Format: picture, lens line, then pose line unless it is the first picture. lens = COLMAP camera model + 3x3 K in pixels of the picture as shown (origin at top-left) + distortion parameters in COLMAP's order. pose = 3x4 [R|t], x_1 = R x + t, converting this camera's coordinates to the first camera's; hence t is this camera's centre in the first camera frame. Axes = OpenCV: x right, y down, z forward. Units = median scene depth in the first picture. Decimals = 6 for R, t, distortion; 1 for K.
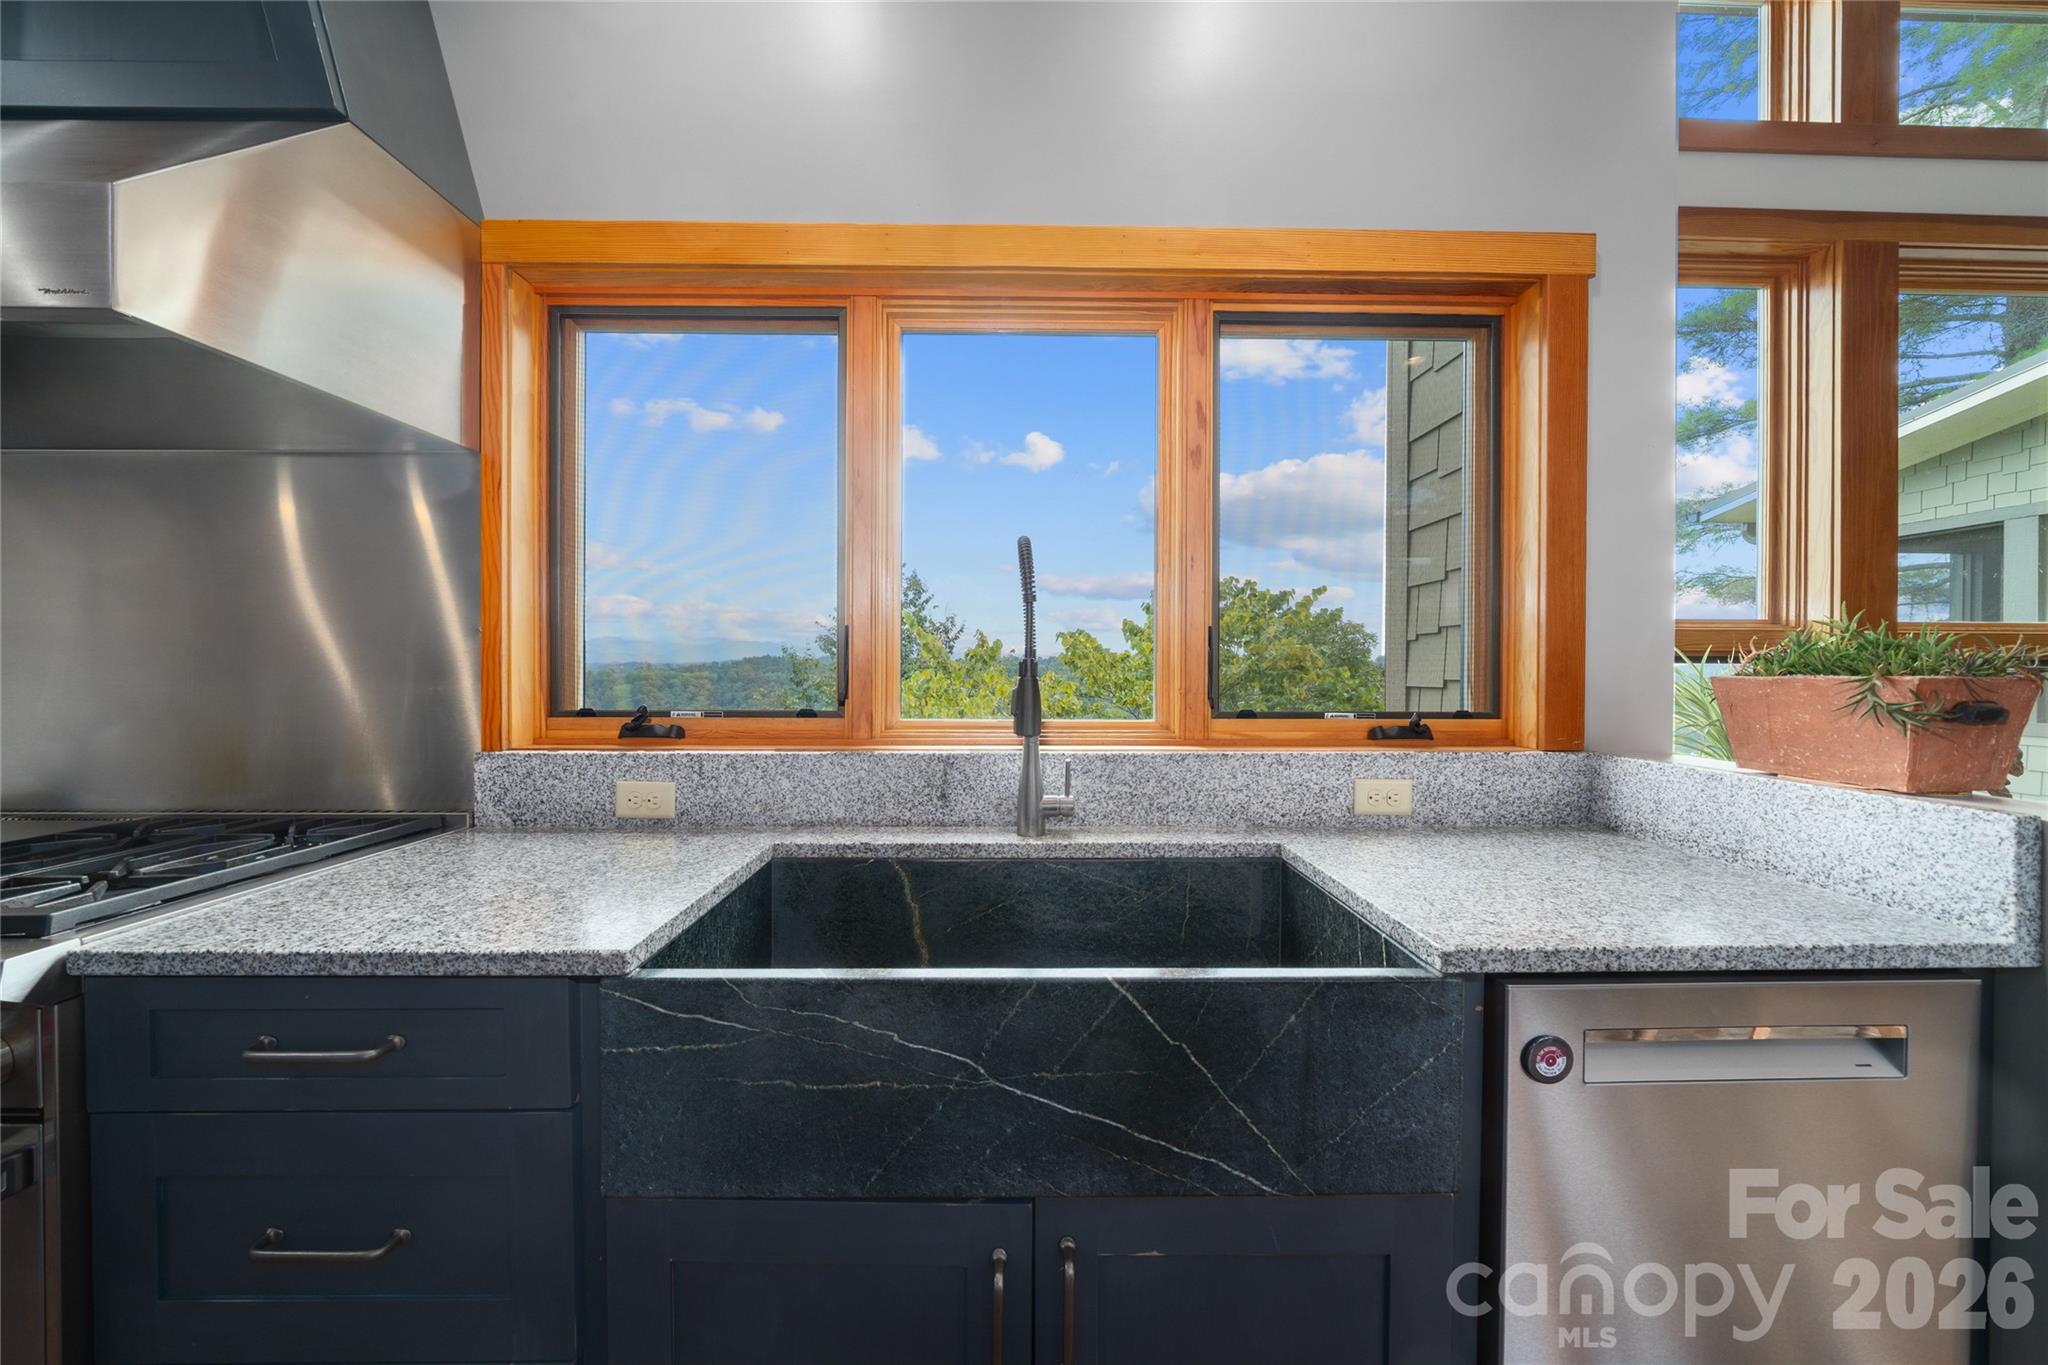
lens RADIAL K [[703.5, 0, 1019.6], [0, 703.5, 673.0], [0, 0, 1]] dist [-0.007376, -0.000013]
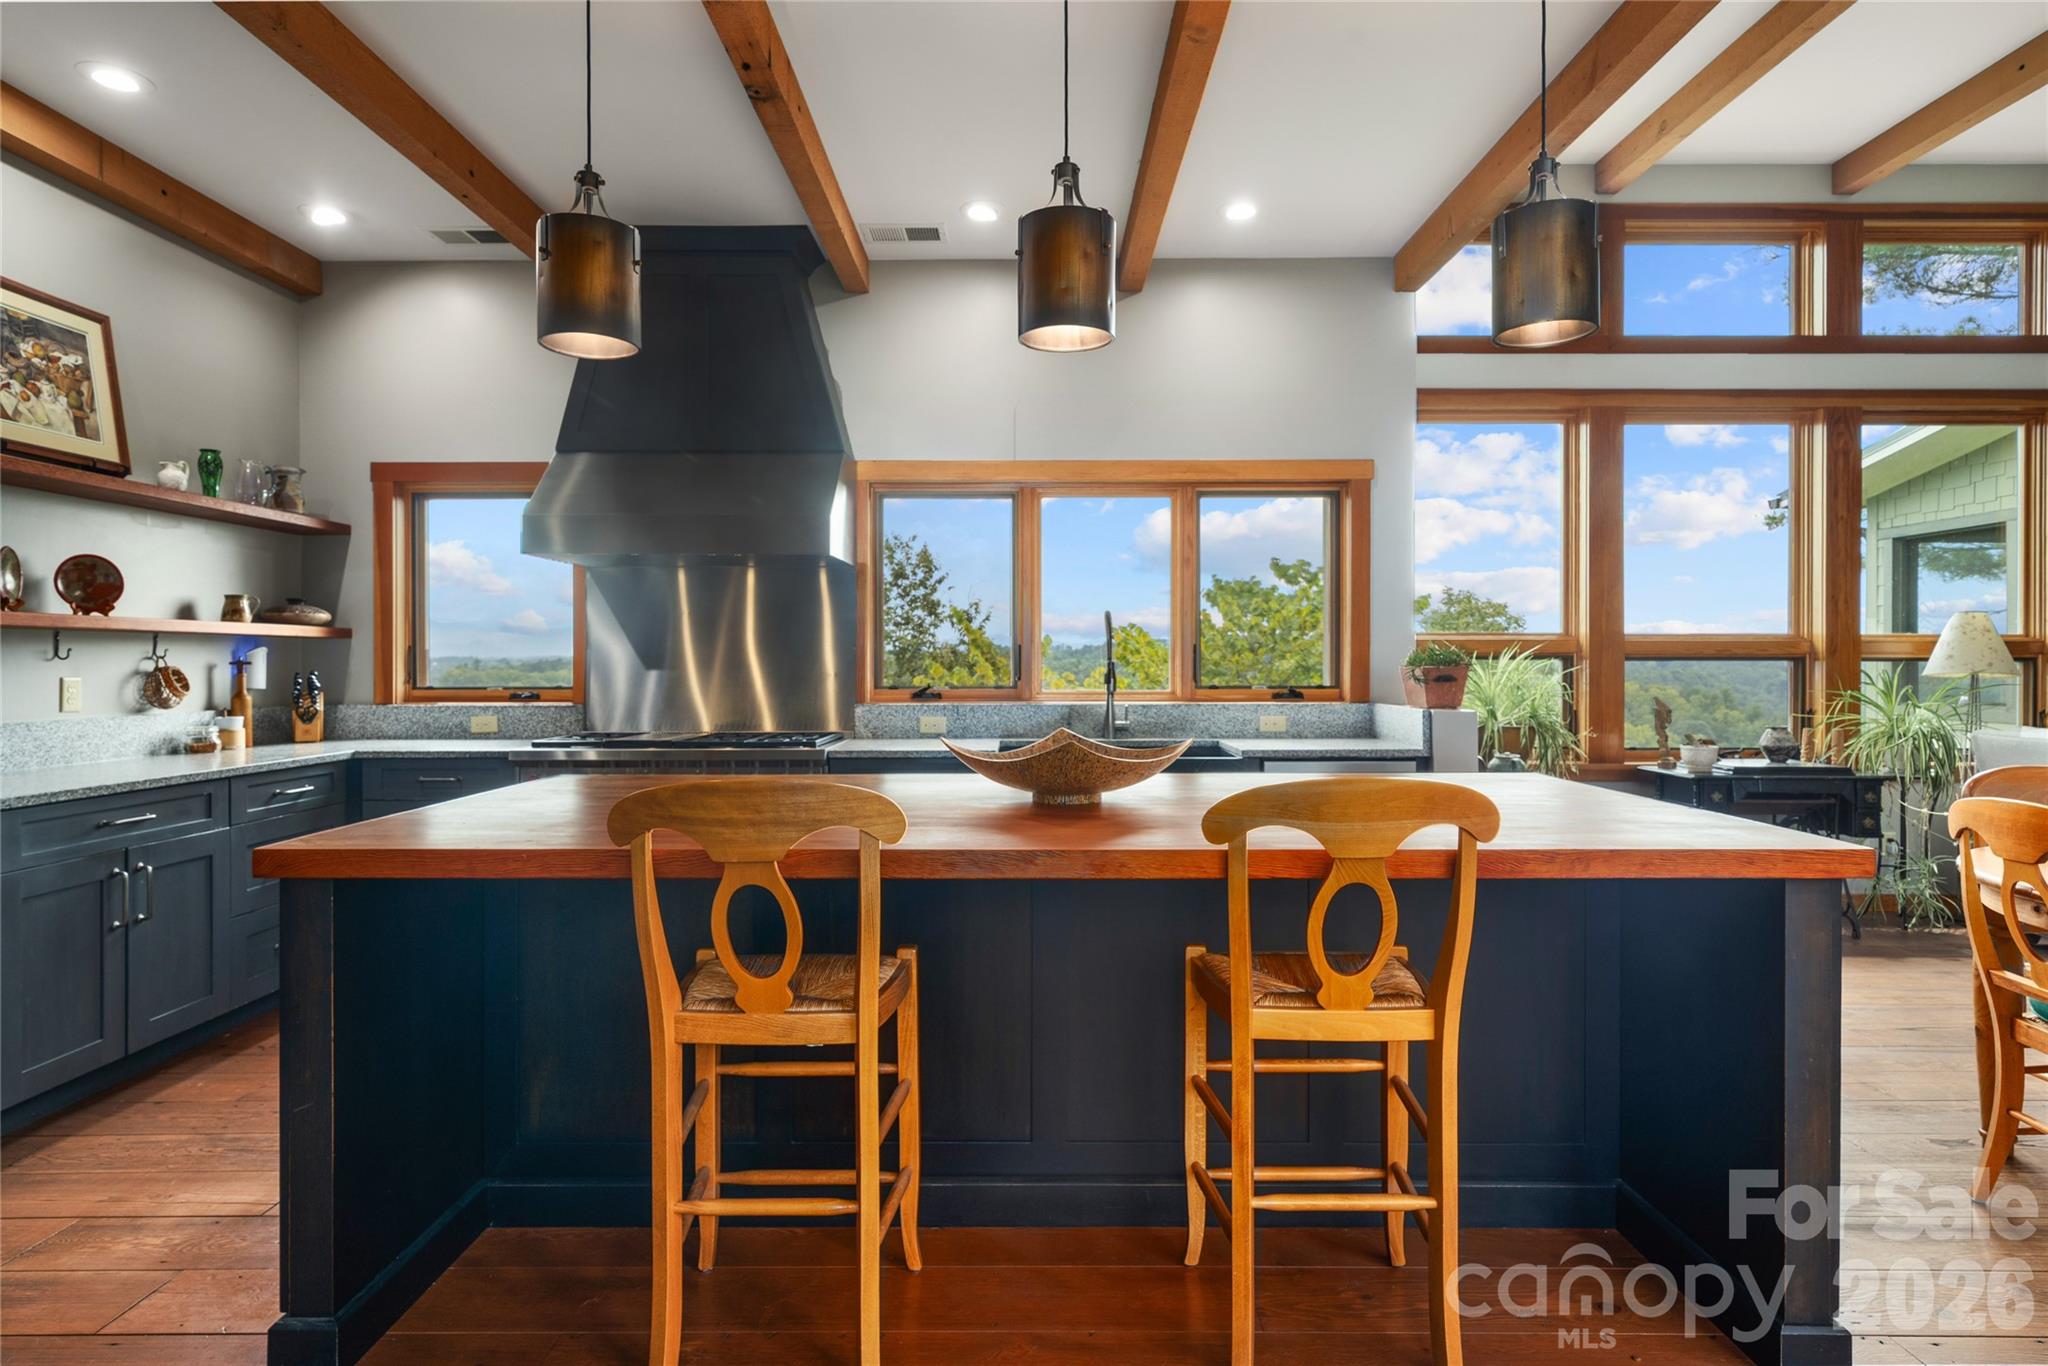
lens RADIAL K [[1075.3, 0, 1027.2], [0, 1075.3, 667.4], [0, 0, 1]] dist [0.007937, -0.001661]
pose [[0.999940, -0.004102, -0.010167, -0.190562], [0.004065, 0.999985, -0.003620, 0.012119], [0.010182, 0.003578, 0.999942, -2.183161]]
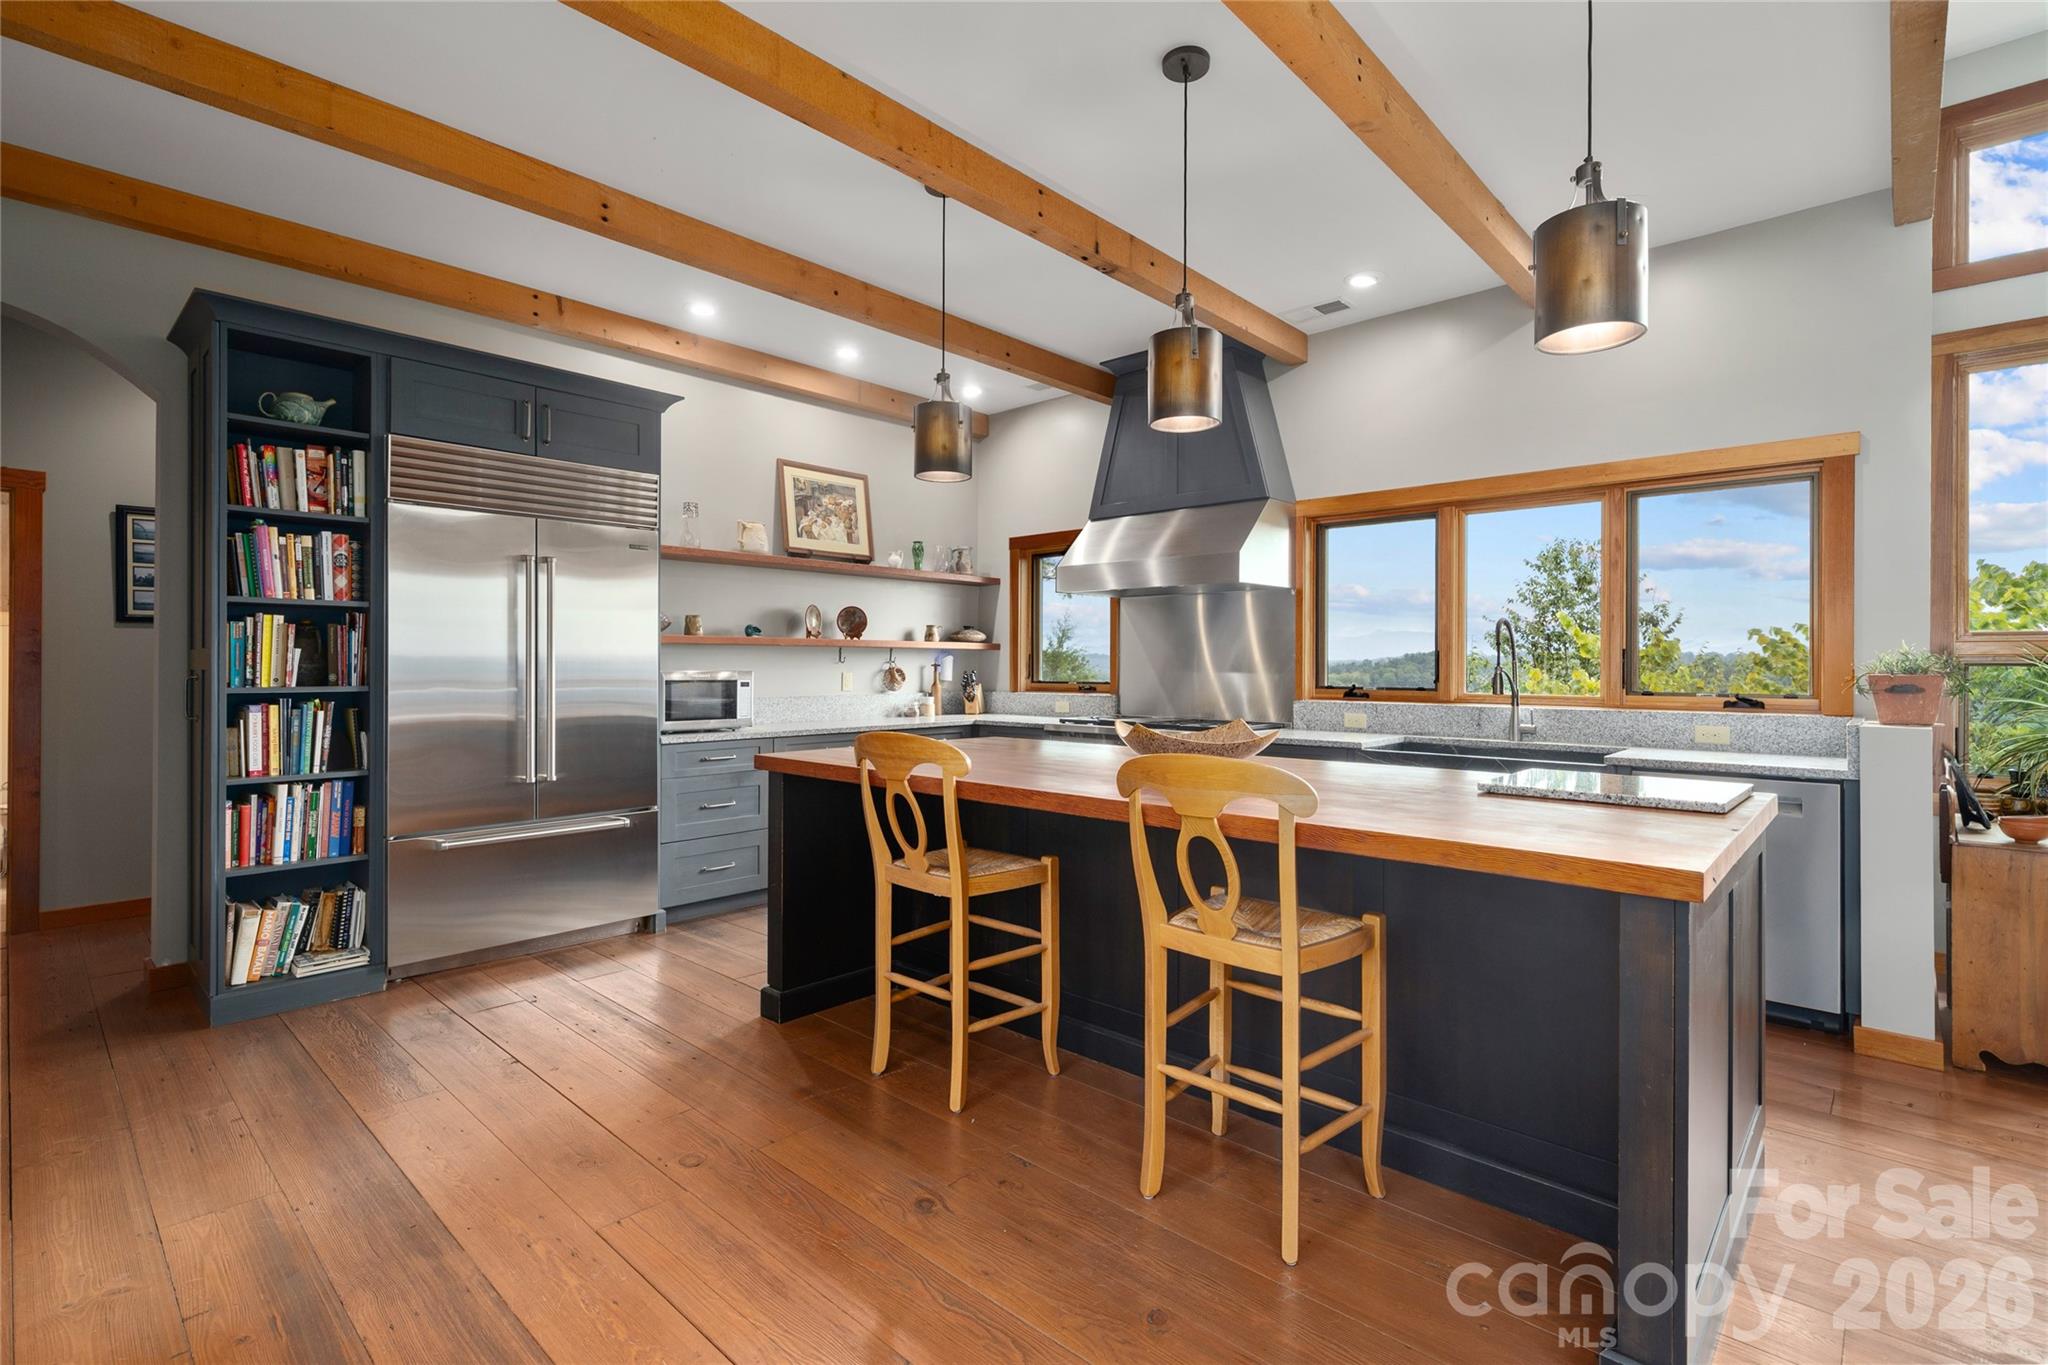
lens RADIAL K [[950.1, 0, 1029.1], [0, 950.1, 664.6], [0, 0, 1]] dist [-0.000173, 0.000470]
pose [[0.730991, -0.001047, -0.682386, 0.888227], [-0.006612, 0.999941, -0.008616, 0.012853], [0.682355, 0.010810, 0.730941, -2.164714]]
